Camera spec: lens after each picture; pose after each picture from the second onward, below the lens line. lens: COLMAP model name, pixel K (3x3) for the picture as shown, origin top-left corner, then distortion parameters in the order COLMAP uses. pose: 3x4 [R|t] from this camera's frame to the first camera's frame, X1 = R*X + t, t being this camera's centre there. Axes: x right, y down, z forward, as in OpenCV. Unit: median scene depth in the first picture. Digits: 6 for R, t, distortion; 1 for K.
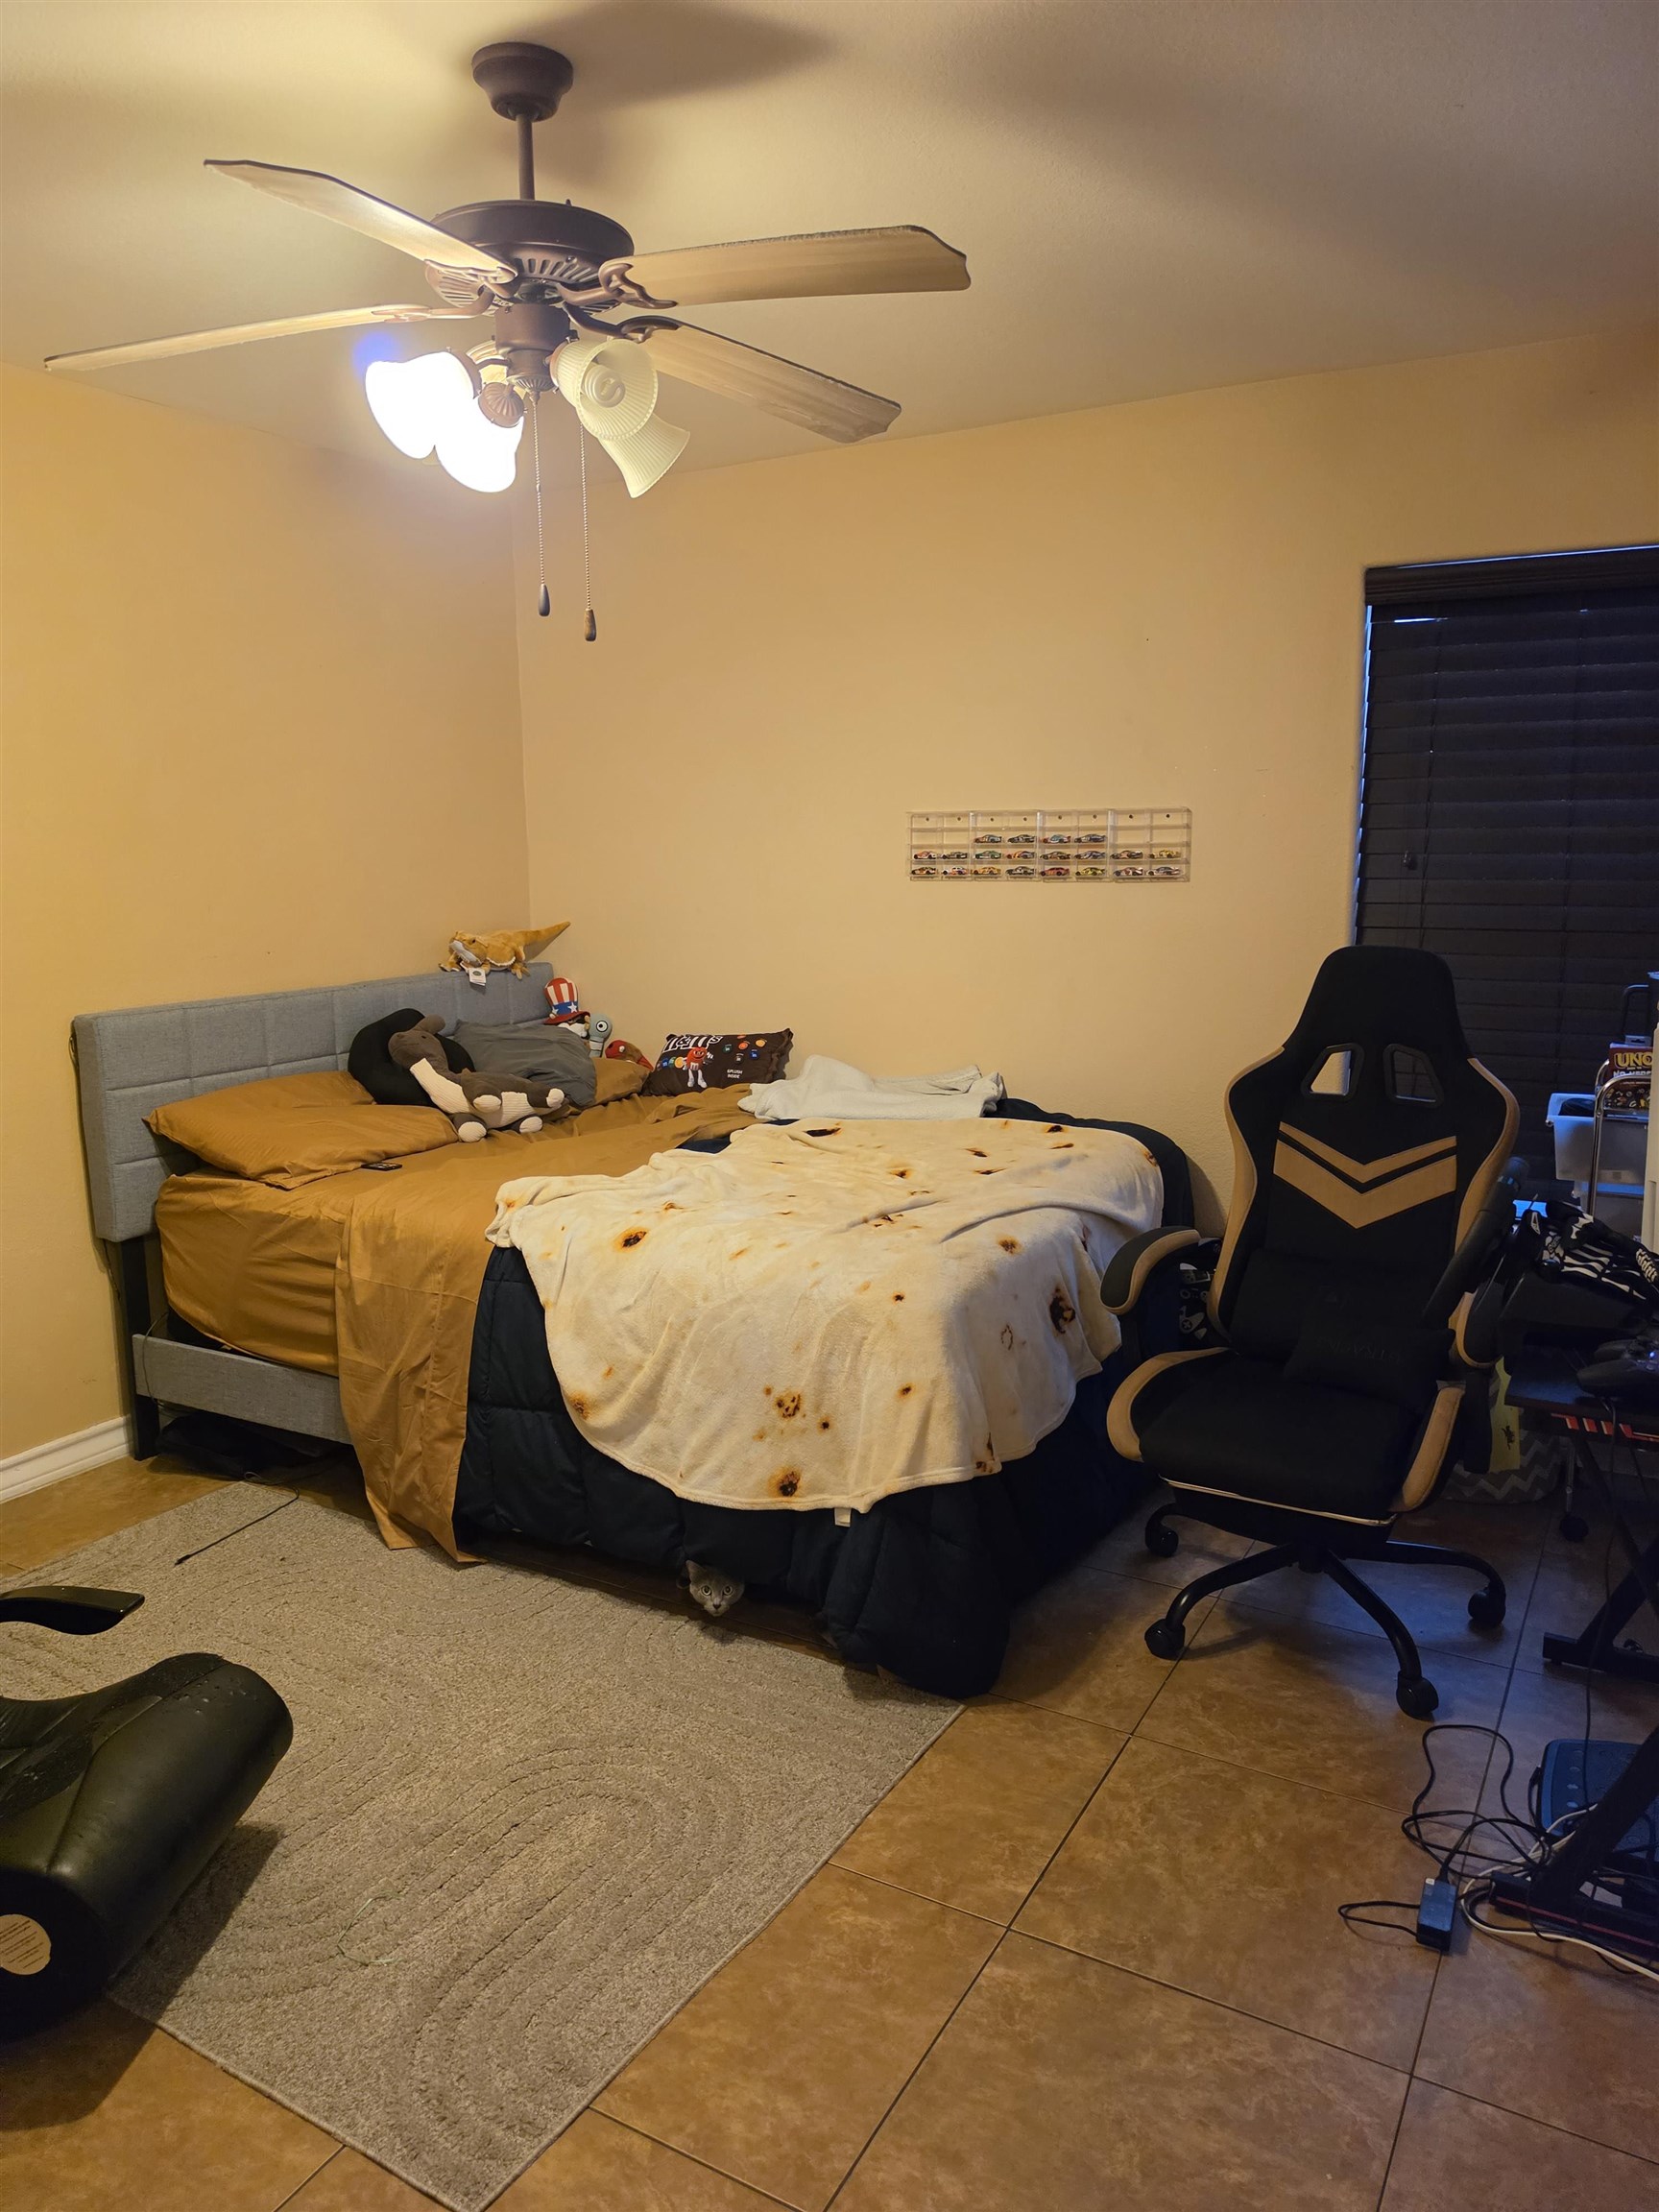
lens RADIAL K [[1532.1, 0, 842.6], [0, 1532.1, 1108.2], [0, 0, 1]] dist [0.092139, -0.140877]
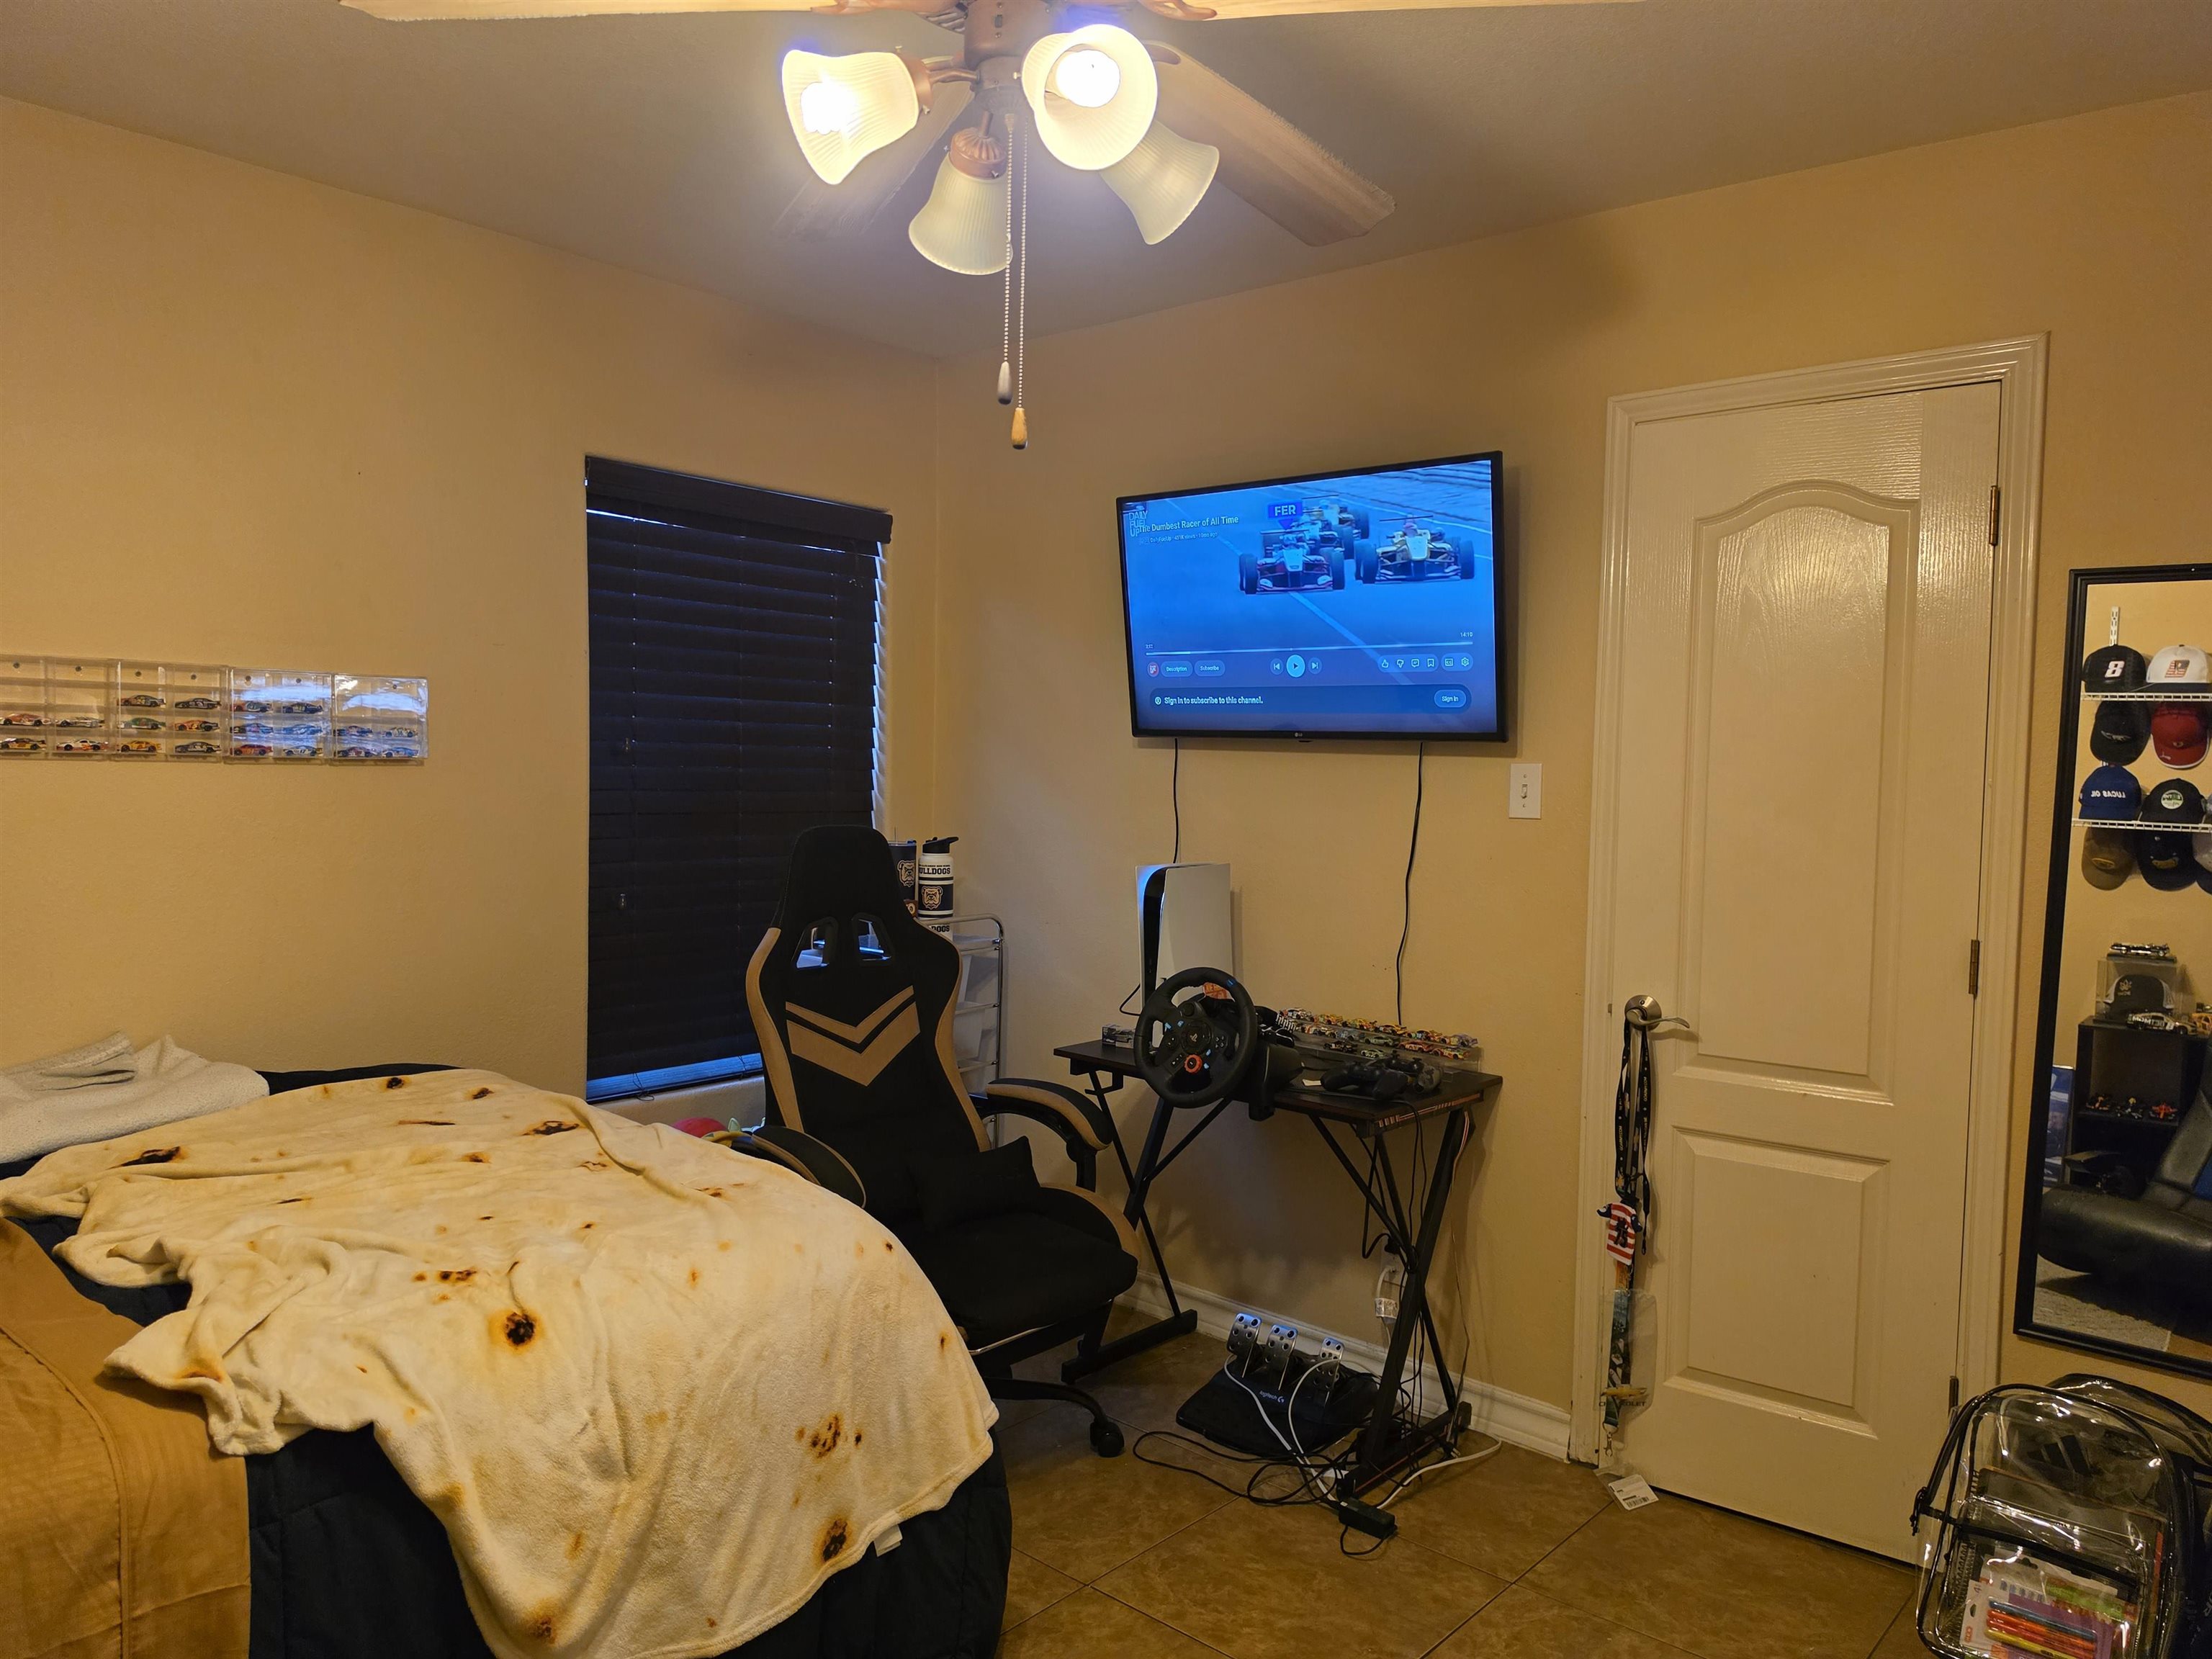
lens RADIAL K [[1532.1, 0, 1106.0], [0, 1532.1, 829.5], [0, 0, 1]] dist [0.092139, -0.140877]
pose [[0.208327, -0.038002, 0.977321, -0.708515], [0.137677, 0.990435, 0.009164, -0.090487], [-0.968321, 0.132645, 0.211566, 0.619279]]
